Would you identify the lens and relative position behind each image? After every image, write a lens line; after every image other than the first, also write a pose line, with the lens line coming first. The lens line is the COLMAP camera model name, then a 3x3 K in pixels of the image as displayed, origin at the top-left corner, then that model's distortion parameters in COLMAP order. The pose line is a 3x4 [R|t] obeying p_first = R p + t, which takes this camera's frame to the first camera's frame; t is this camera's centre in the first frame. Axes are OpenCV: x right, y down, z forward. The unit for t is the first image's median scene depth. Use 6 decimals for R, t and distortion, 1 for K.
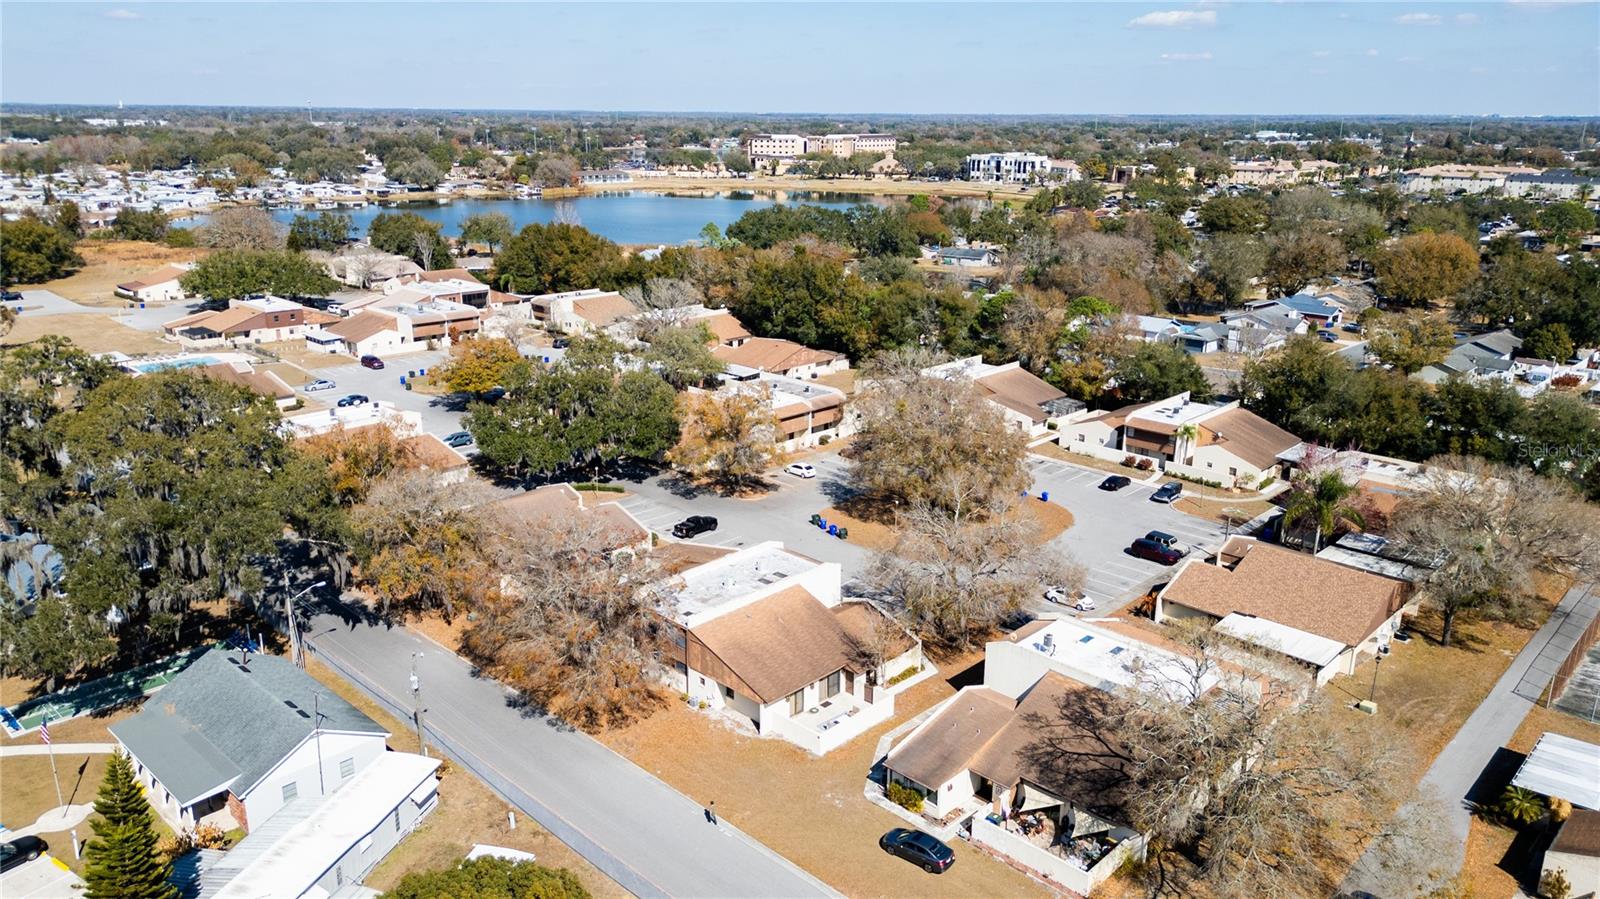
lens RADIAL K [[1120.0, 0, 800.0], [0, 1120.0, 449.5], [0, 0, 1]] dist [0.067878, -0.086662]
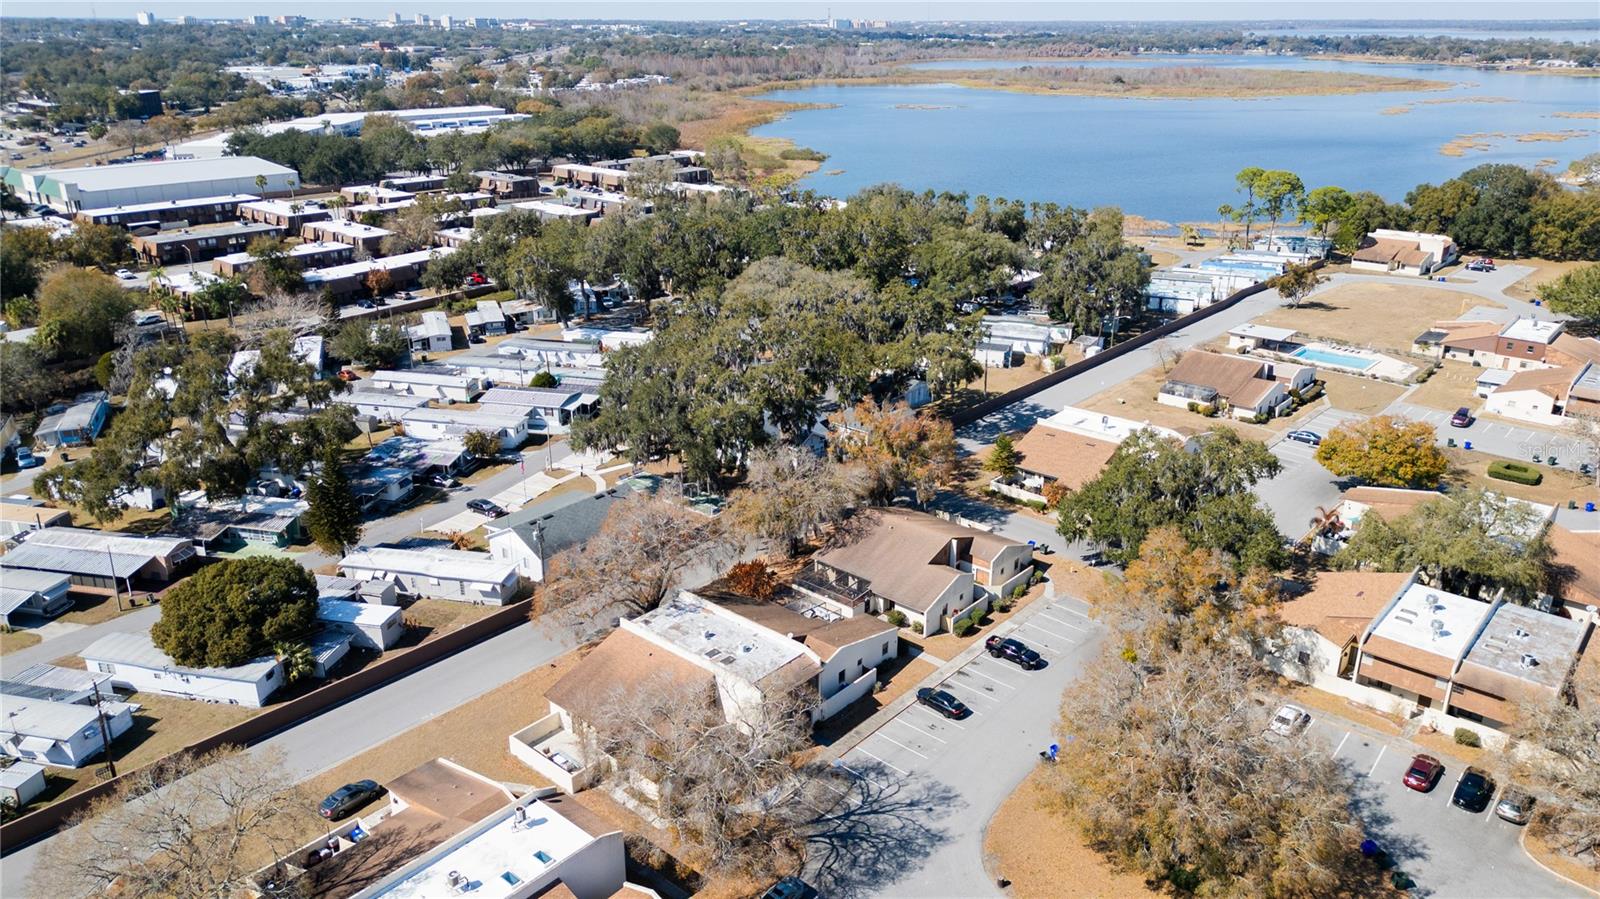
lens RADIAL K [[1102.5, 0, 800.0], [0, 1102.5, 449.5], [0, 0, 1]] dist [0.087882, -0.082826]
pose [[0.035224, 0.346919, -0.937234, 0.327855], [-0.285150, 0.902320, 0.323279, -0.152348], [0.957835, 0.255865, 0.130707, 0.344160]]
